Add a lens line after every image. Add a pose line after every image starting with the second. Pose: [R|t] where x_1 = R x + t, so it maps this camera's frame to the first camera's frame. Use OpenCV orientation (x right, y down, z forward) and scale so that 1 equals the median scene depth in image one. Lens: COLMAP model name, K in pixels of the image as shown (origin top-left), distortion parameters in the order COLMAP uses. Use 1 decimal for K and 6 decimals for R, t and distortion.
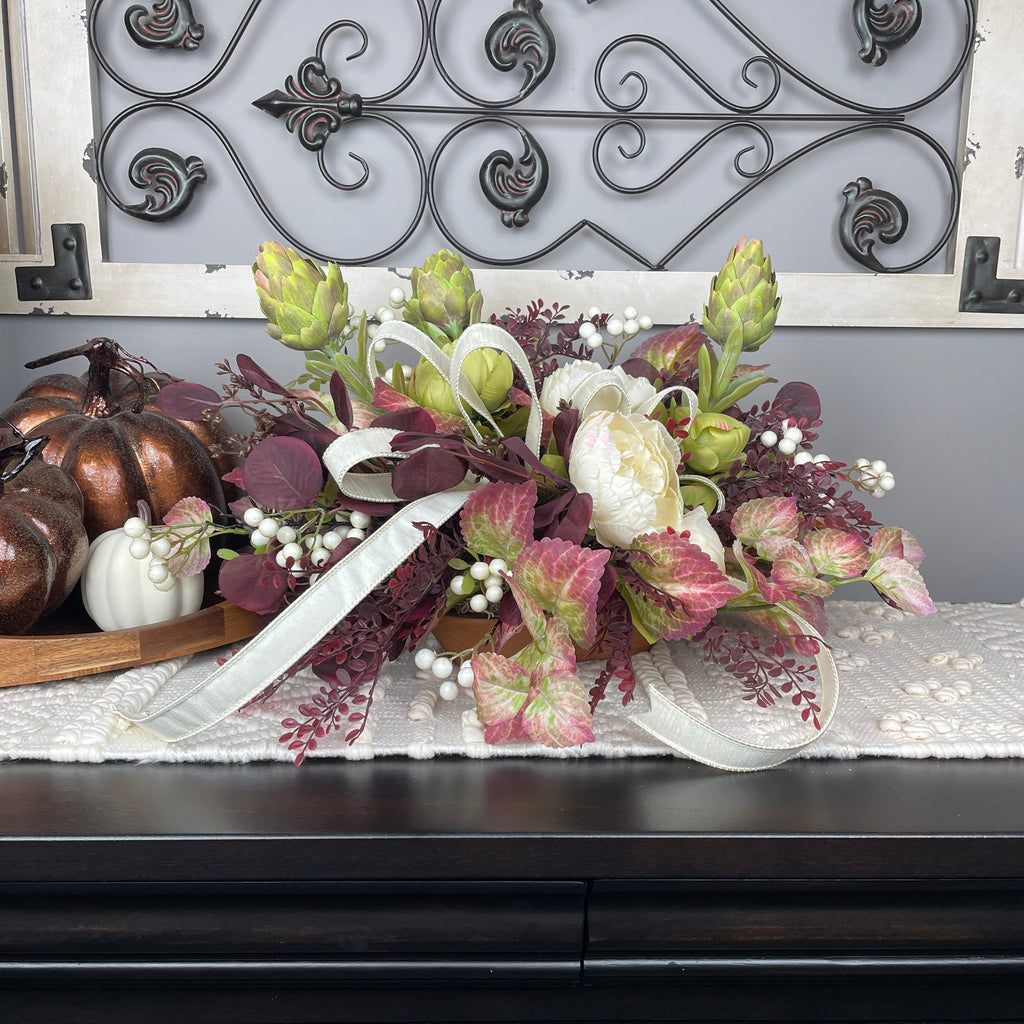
lens RADIAL K [[1015.8, 0, 512.1], [0, 1015.8, 532.8], [0, 0, 1]] dist [0.126132, -0.271128]
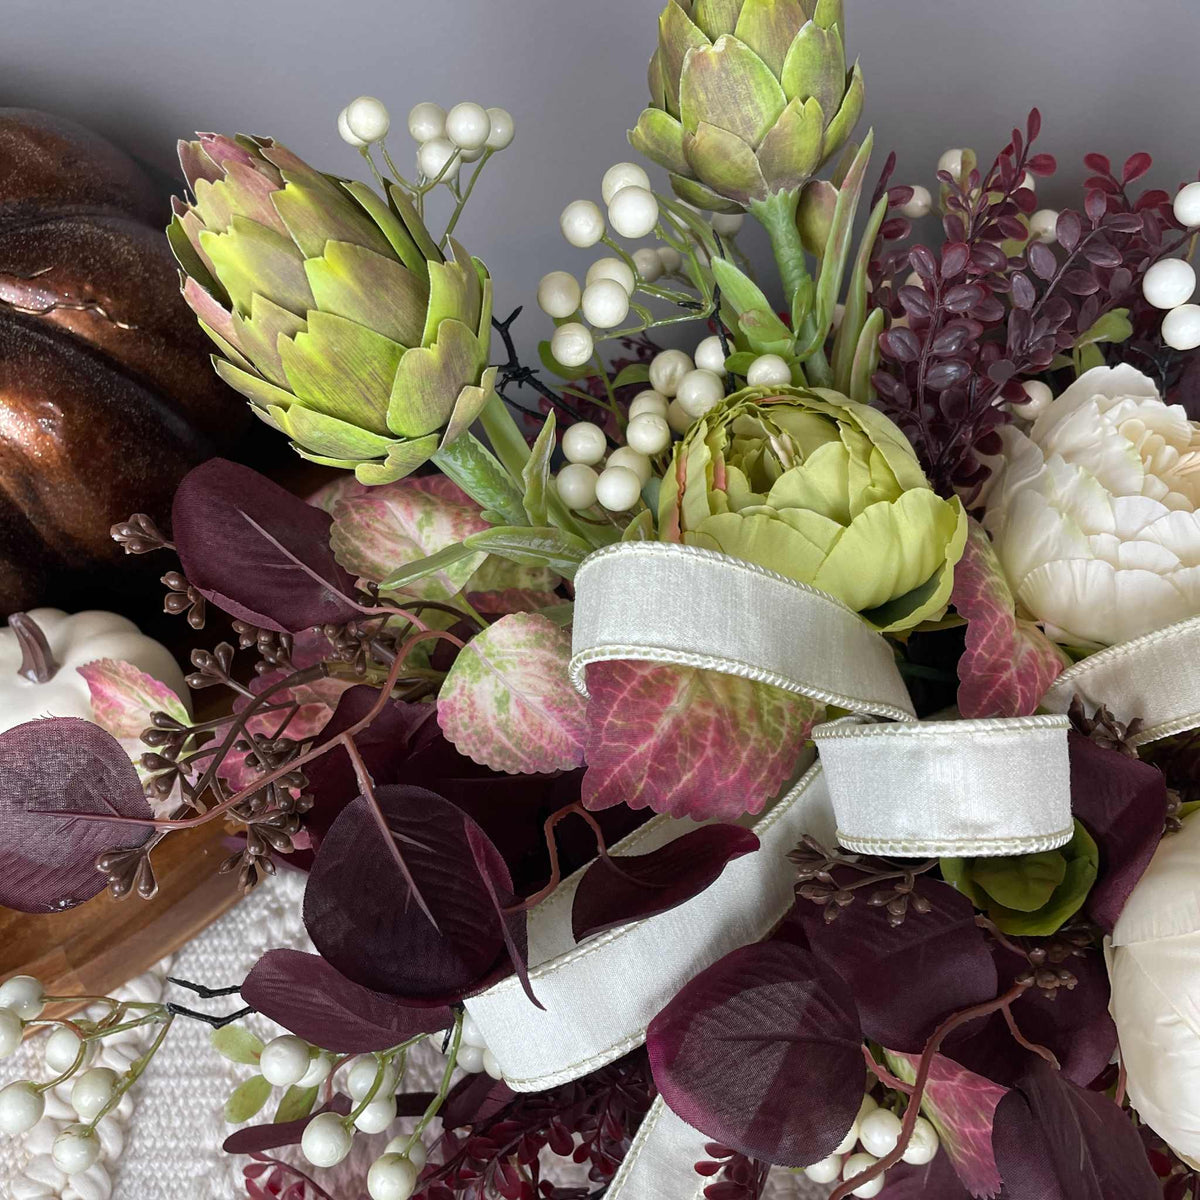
lens RADIAL K [[1207.7, 0, 619.3], [0, 1207.7, 595.3], [0, 0, 1]] dist [0.101359, -0.171030]
pose [[0.998867, 0.047457, 0.003600, -0.123148], [-0.039579, 0.786297, 0.616580, -0.410204], [0.026430, -0.616023, 0.787284, 0.679802]]
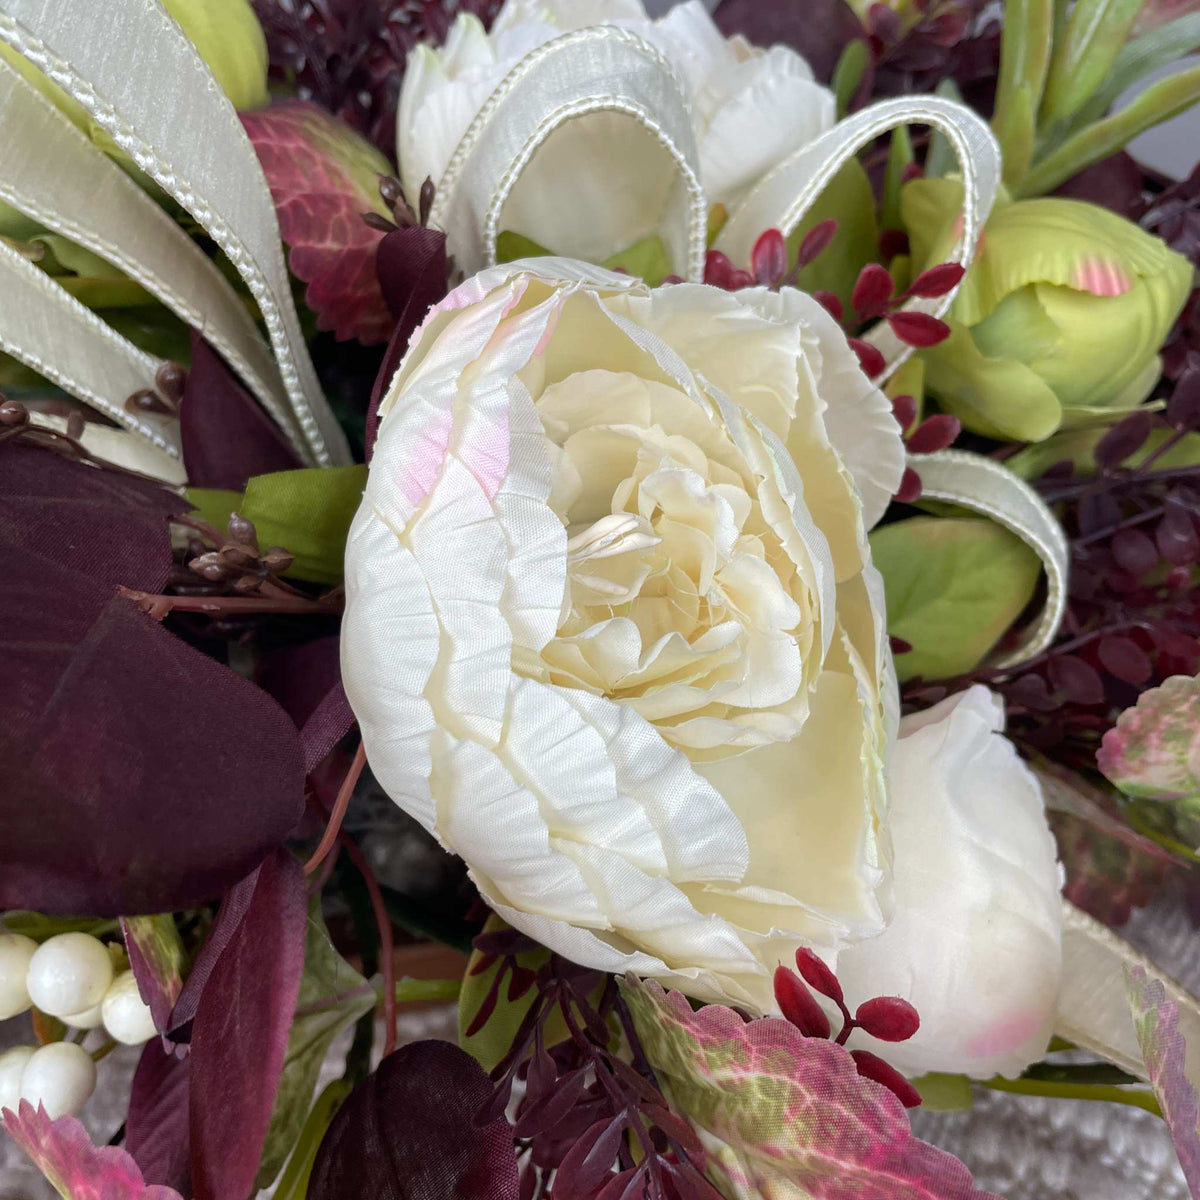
lens RADIAL K [[1229.1, 0, 609.8], [0, 1229.1, 593.5], [0, 0, 1]] dist [0.093695, -0.184408]
pose [[0.997130, 0.024133, -0.071763, 0.117315], [-0.001699, 0.954736, 0.297449, -0.122793], [0.075693, -0.296473, 0.952037, 0.705831]]
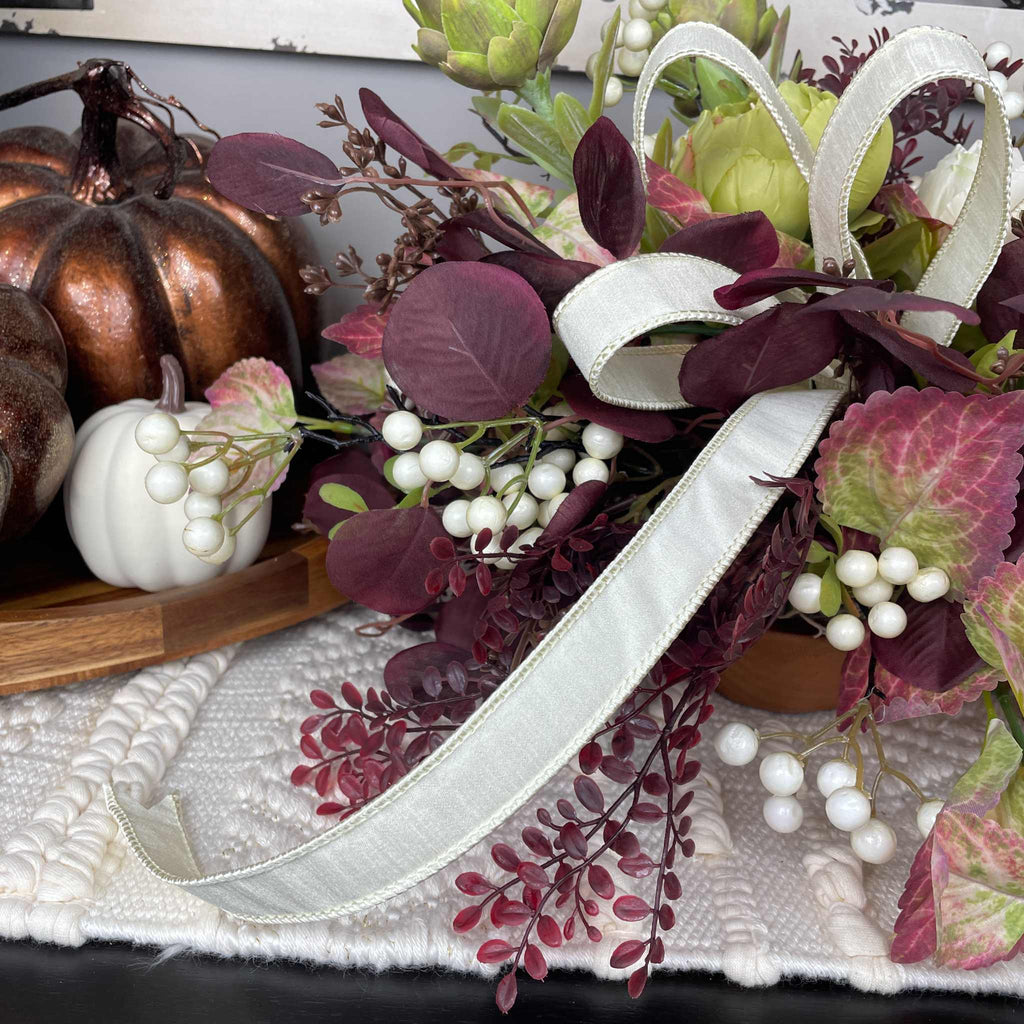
lens RADIAL K [[1033.1, 0, 503.4], [0, 1033.1, 503.5], [0, 0, 1]] dist [0.077971, -0.118242]
pose [[0.997622, 0.065344, -0.021926, -0.175447], [-0.061736, 0.988605, 0.137294, -0.046558], [0.030648, -0.135614, 0.990288, 0.471794]]
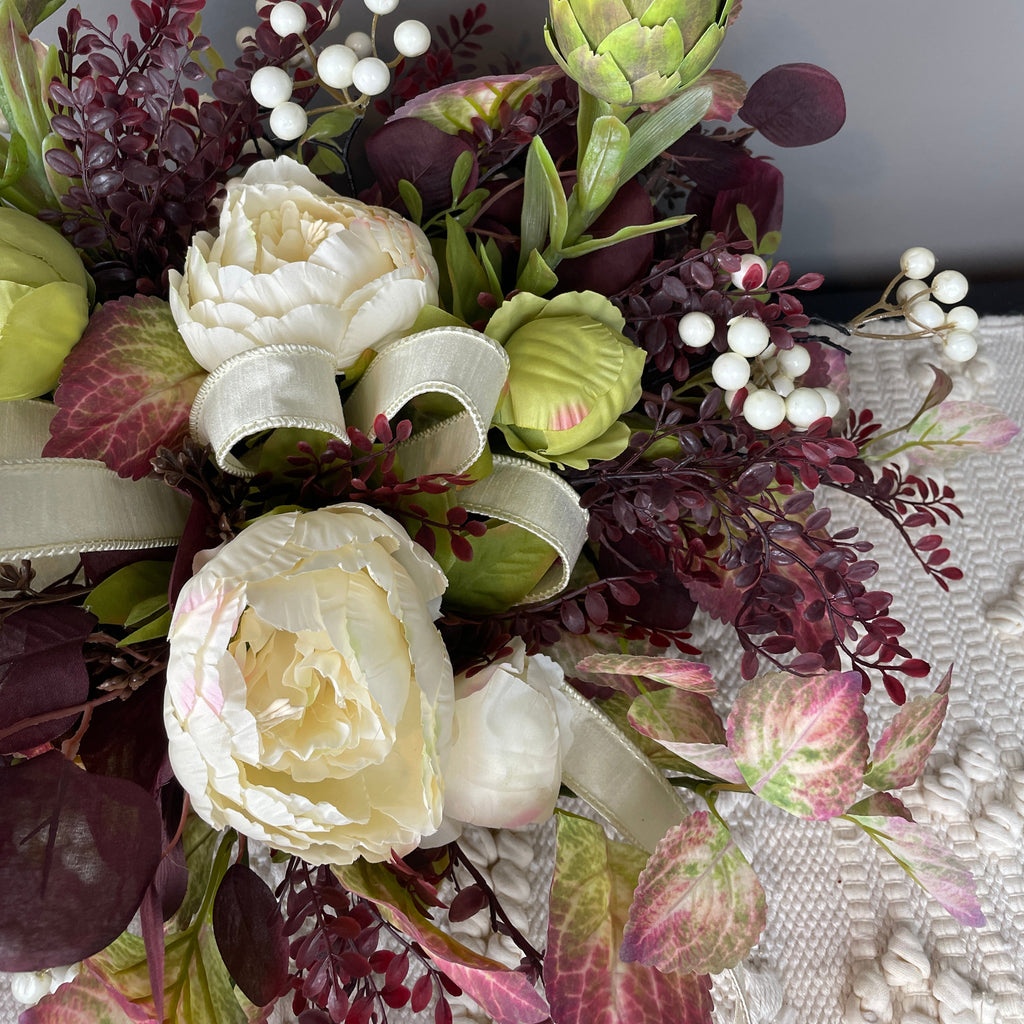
lens RADIAL K [[1031.9, 0, 502.2], [0, 1031.9, 322.9], [0, 0, 1]] dist [0.083098, -0.120840]
pose [[0.992977, -0.060537, -0.101644, 0.231097], [0.107824, 0.816652, 0.566968, -0.394551], [0.048686, -0.573946, 0.817444, 0.679537]]
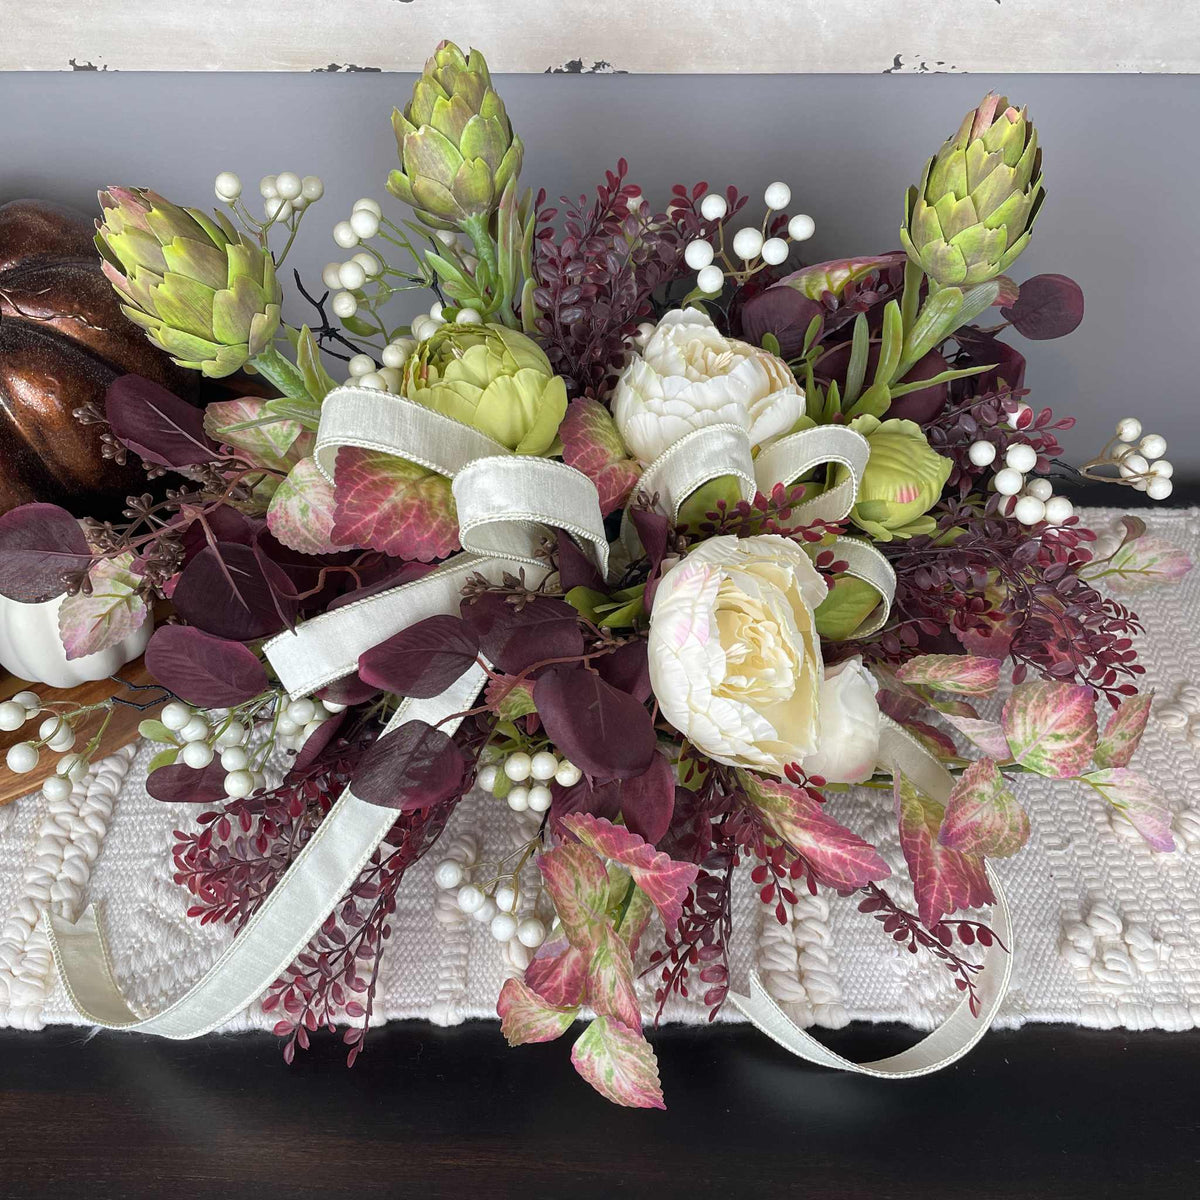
lens RADIAL K [[1197.3, 0, 605.6], [0, 1197.3, 577.5], [0, 0, 1]] dist [0.093214, -0.140826]
pose [[0.999198, 0.004215, -0.039807, 0.054828], [0.018266, 0.836871, 0.547096, -0.475466], [0.035620, -0.547385, 0.836123, 0.361893]]
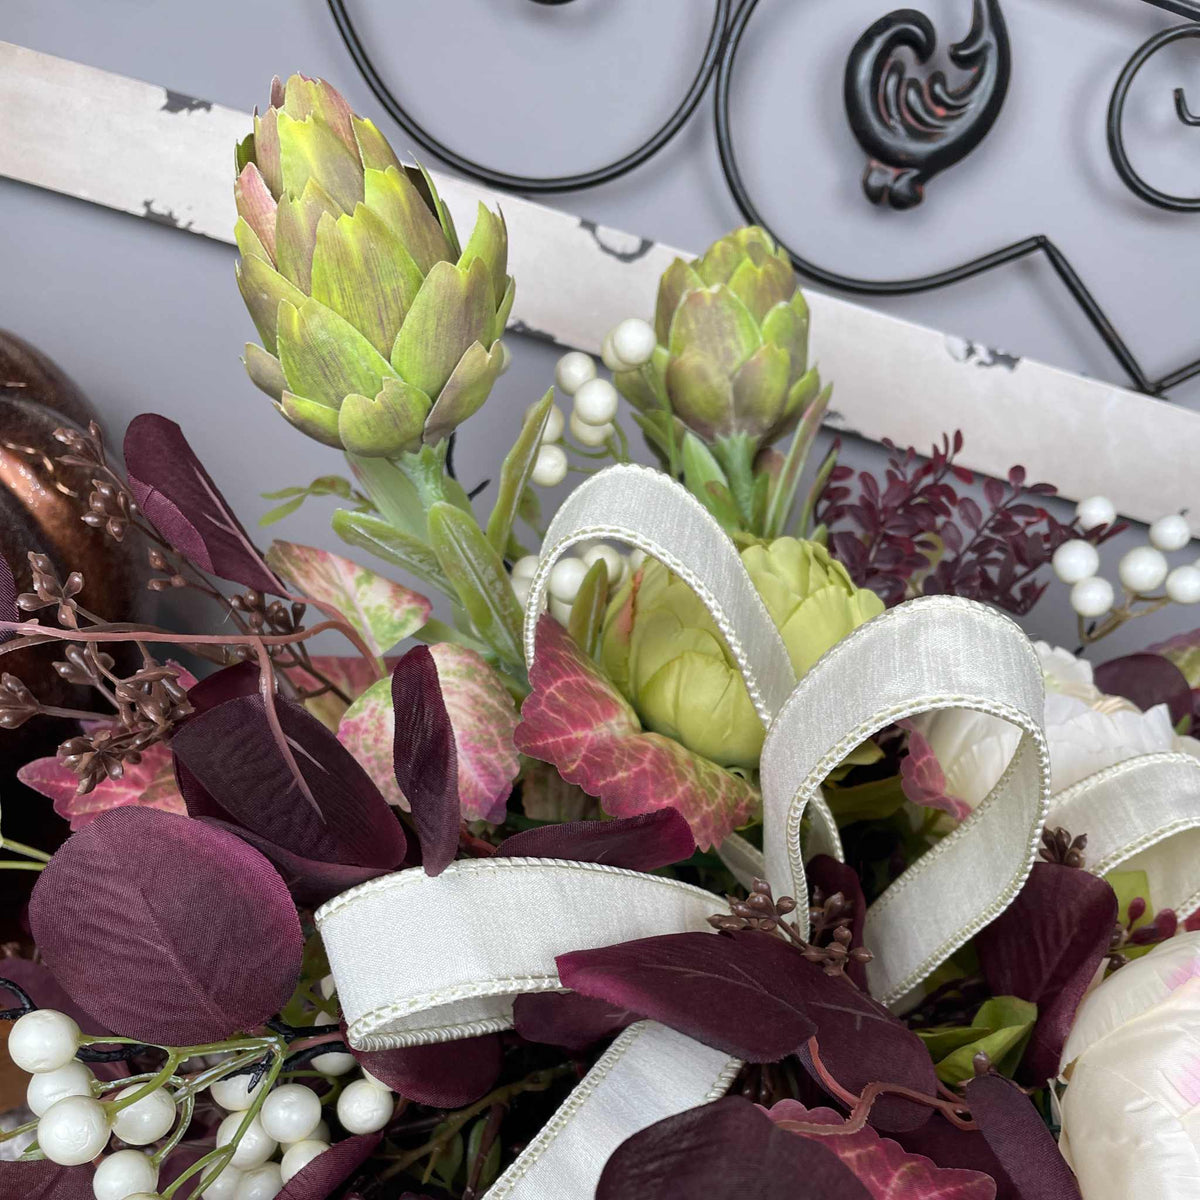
lens RADIAL K [[1212.8, 0, 606.4], [0, 1212.8, 797.8], [0, 0, 1]] dist [0.082487, -0.131407]
pose [[0.964760, 0.247411, 0.089584, -0.131901], [-0.260434, 0.946441, 0.190850, -0.175816], [-0.037568, -0.207455, 0.977523, 0.603680]]
